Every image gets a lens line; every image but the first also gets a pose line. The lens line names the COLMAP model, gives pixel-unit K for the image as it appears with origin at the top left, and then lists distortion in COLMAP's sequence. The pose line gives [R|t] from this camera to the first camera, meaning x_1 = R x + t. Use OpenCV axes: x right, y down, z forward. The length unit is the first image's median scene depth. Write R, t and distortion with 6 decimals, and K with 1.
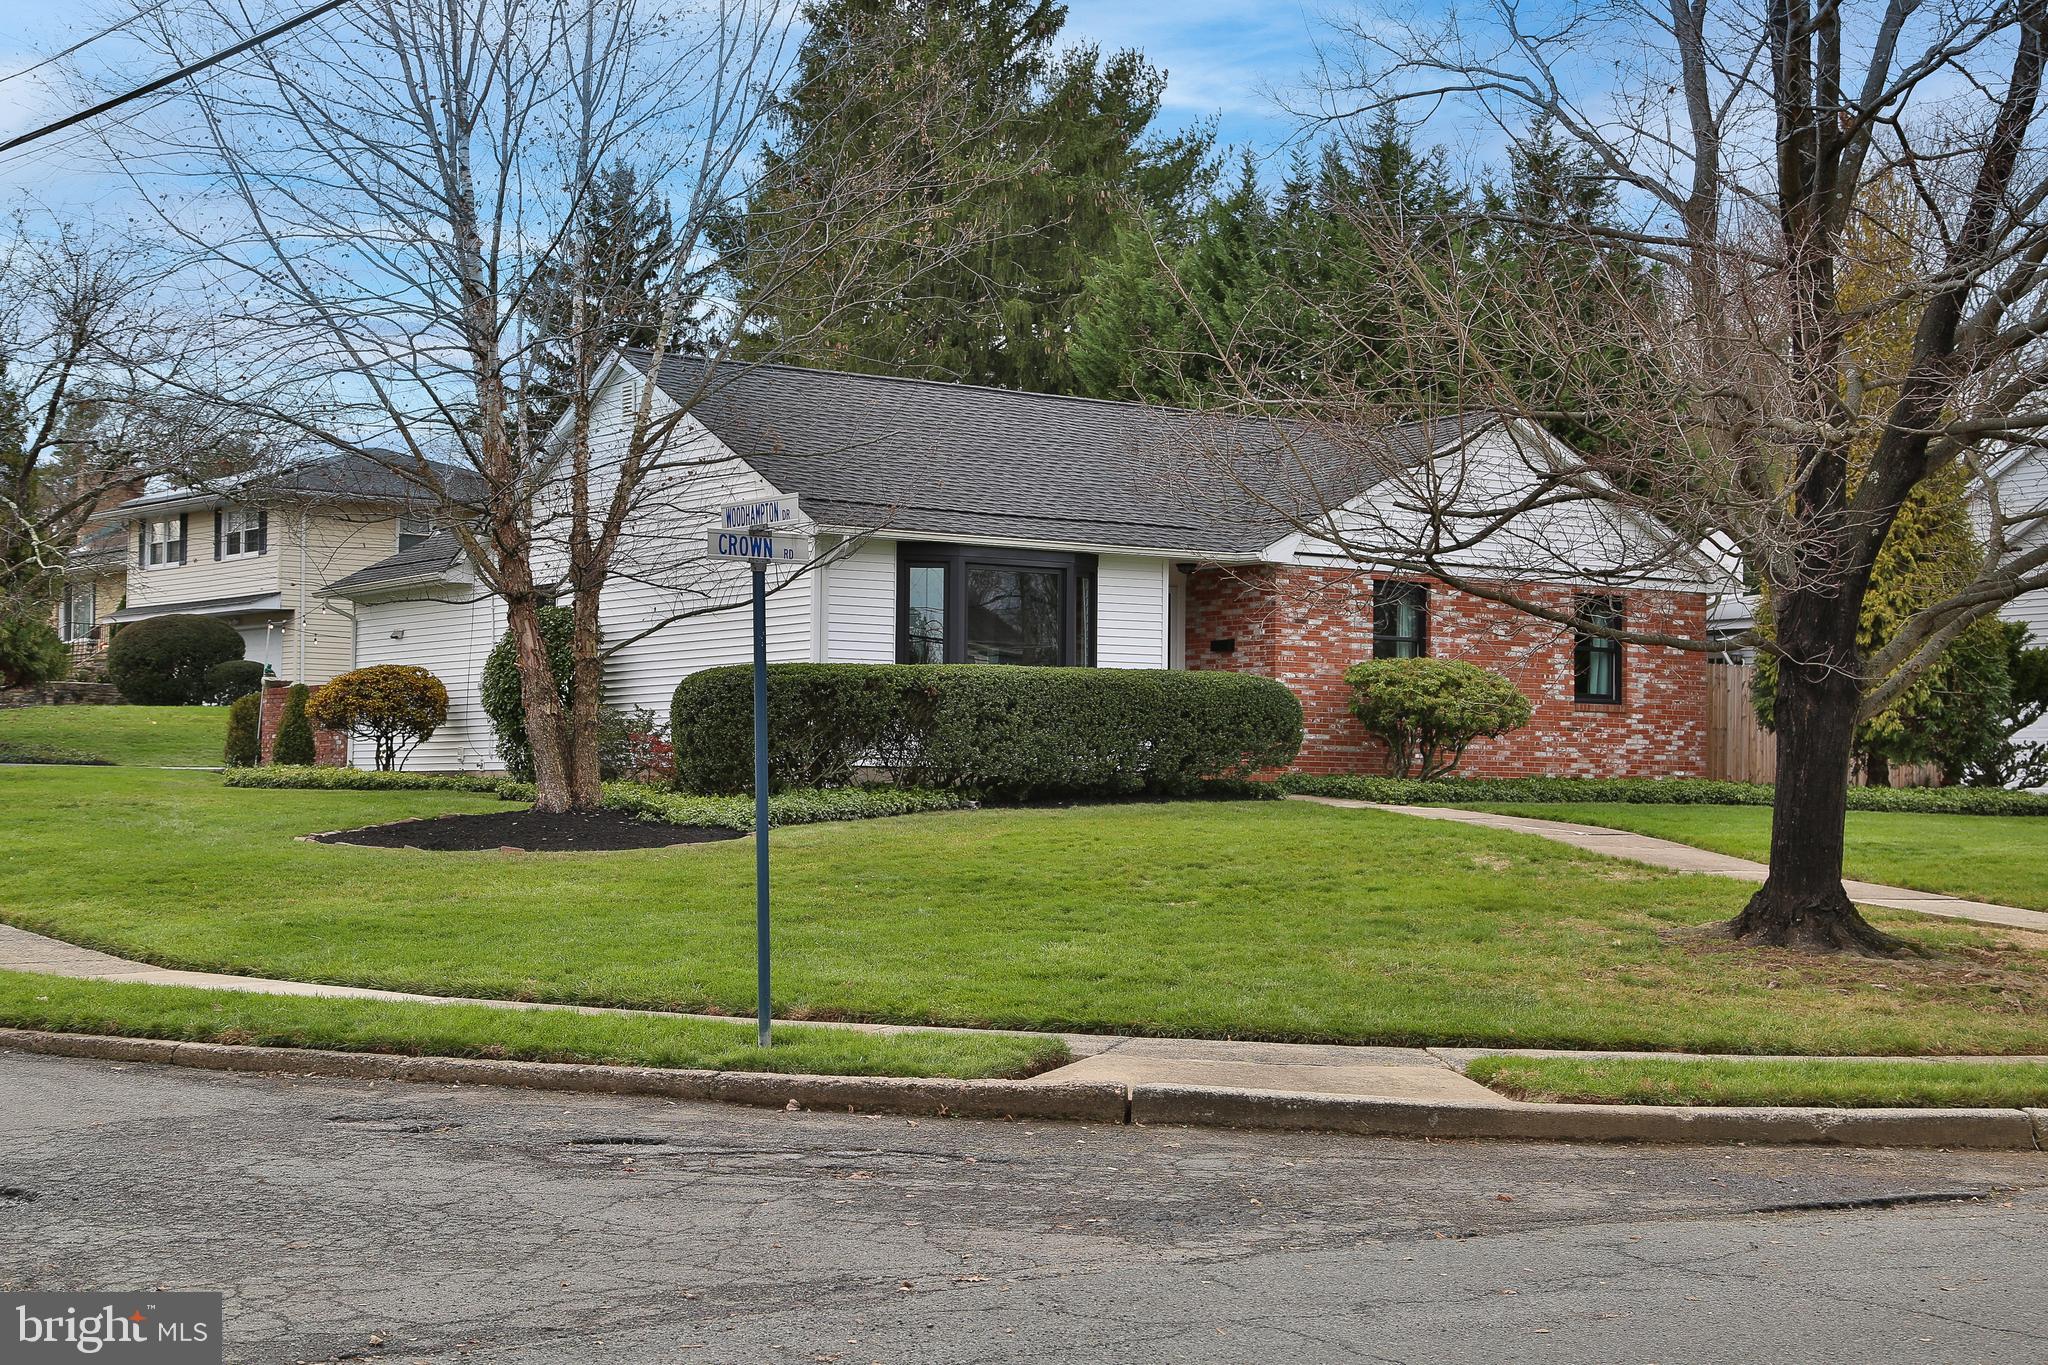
lens RADIAL K [[3250.9, 0, 1023.3], [0, 3250.9, 699.3], [0, 0, 1]] dist [0.401464, 0.000000]
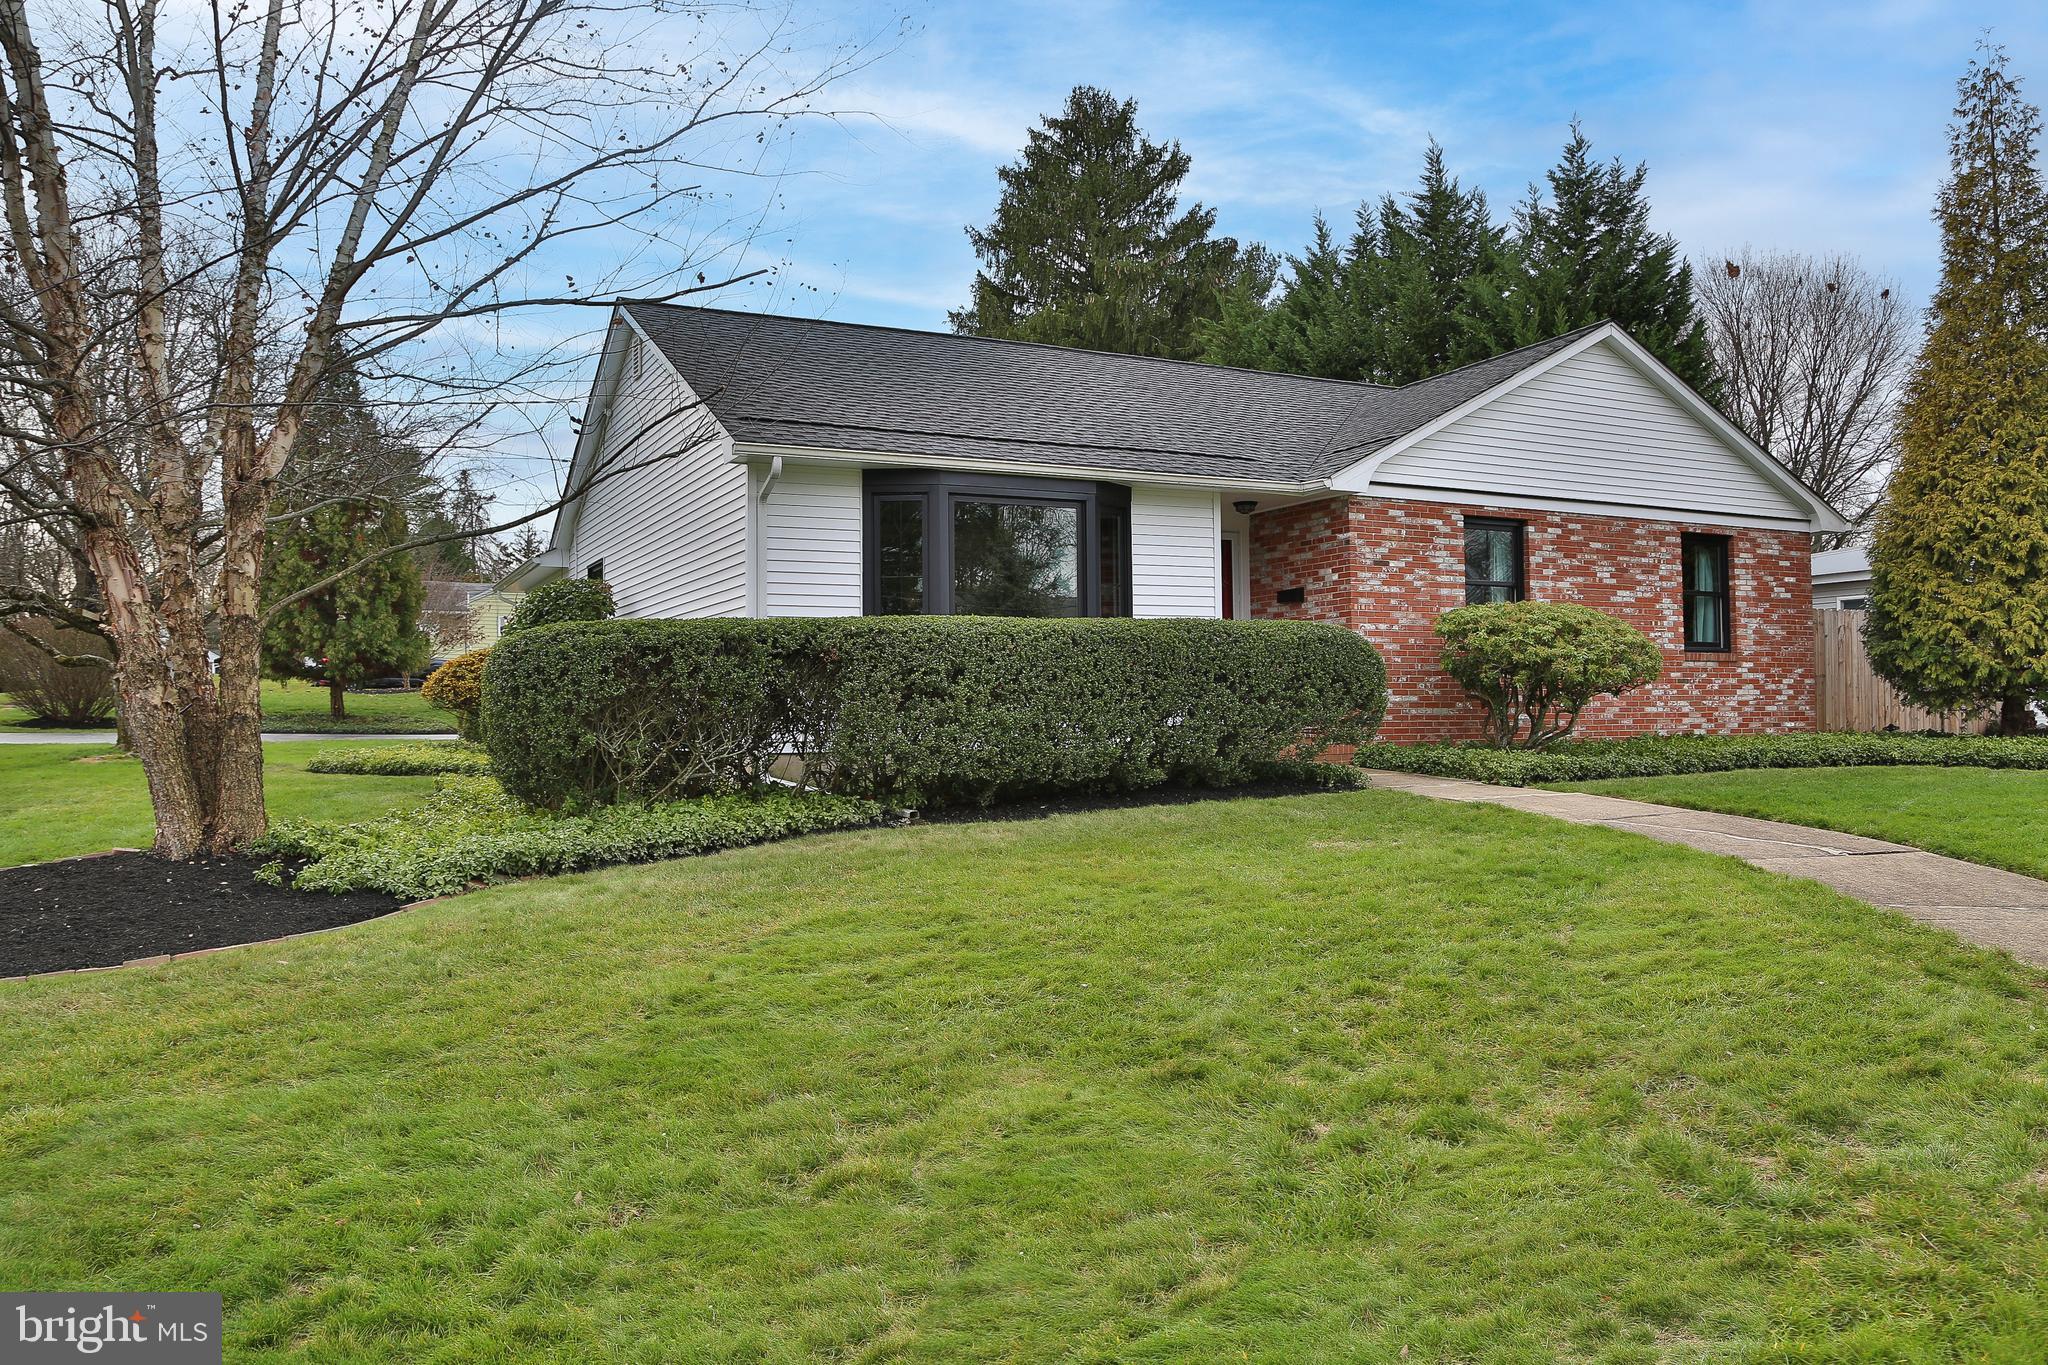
lens RADIAL K [[1584.6, 0, 1016.3], [0, 1584.6, 667.5], [0, 0, 1]] dist [-0.080986, 0.004399]
pose [[0.989561, -0.025845, -0.141776, 0.048291], [0.025740, 0.999665, -0.002573, 0.001851], [0.141795, -0.001103, 0.989895, 0.574072]]
